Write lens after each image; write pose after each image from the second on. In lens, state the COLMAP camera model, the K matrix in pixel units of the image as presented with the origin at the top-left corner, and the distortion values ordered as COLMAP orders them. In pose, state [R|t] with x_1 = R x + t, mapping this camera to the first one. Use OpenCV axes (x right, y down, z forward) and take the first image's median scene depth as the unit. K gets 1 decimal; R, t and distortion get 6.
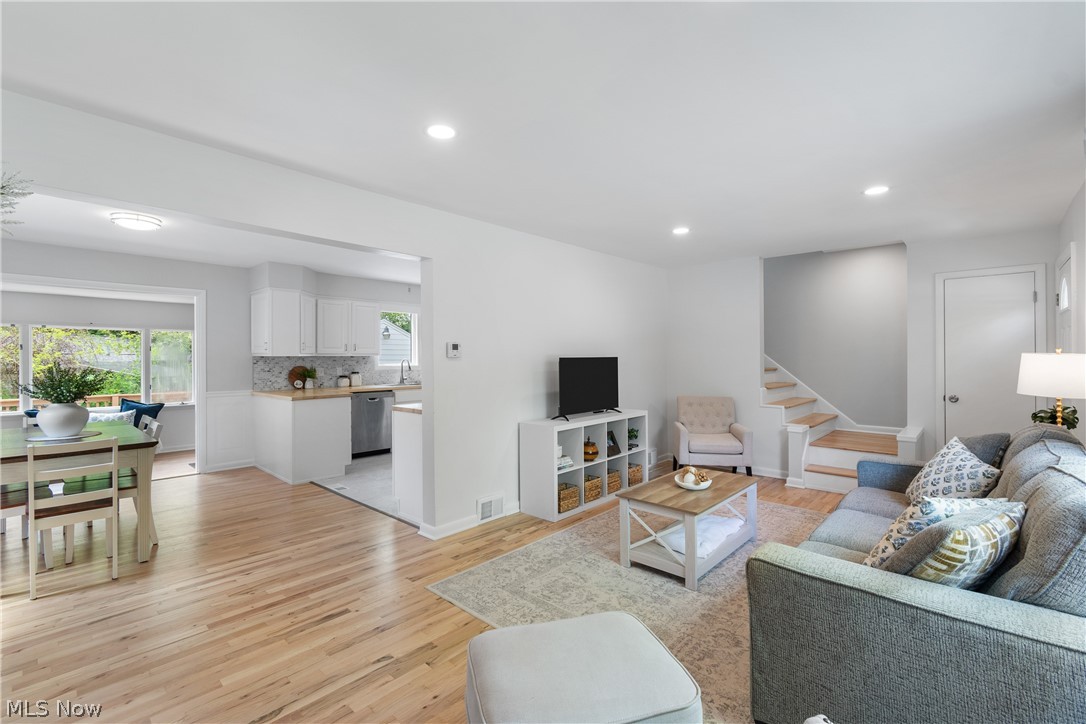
lens RADIAL K [[472.0, 0, 543.0], [0, 472.0, 362.0], [0, 0, 1]] dist [-0.000704, -0.000050]
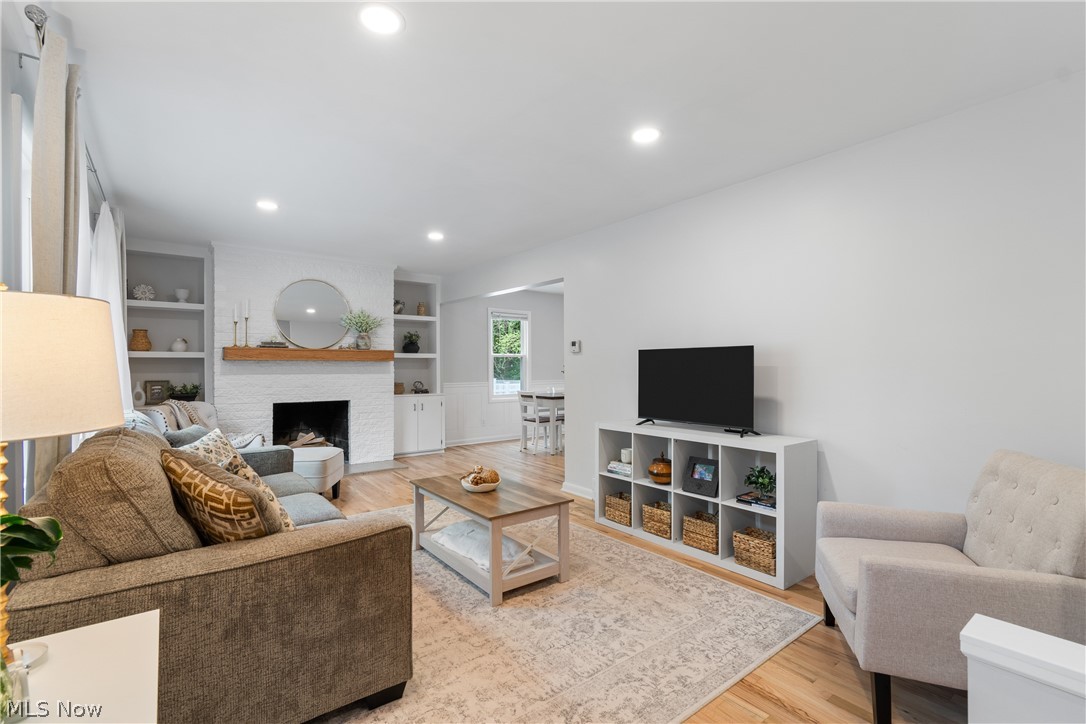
lens RADIAL K [[492.7, 0, 543.0], [0, 492.7, 362.0], [0, 0, 1]] dist [-0.000882, -0.000063]
pose [[-0.172087, -0.001035, -0.985081, 0.929816], [-0.000393, 0.999999, -0.000982, 0.013553], [0.985082, 0.000218, -0.172087, 0.961316]]
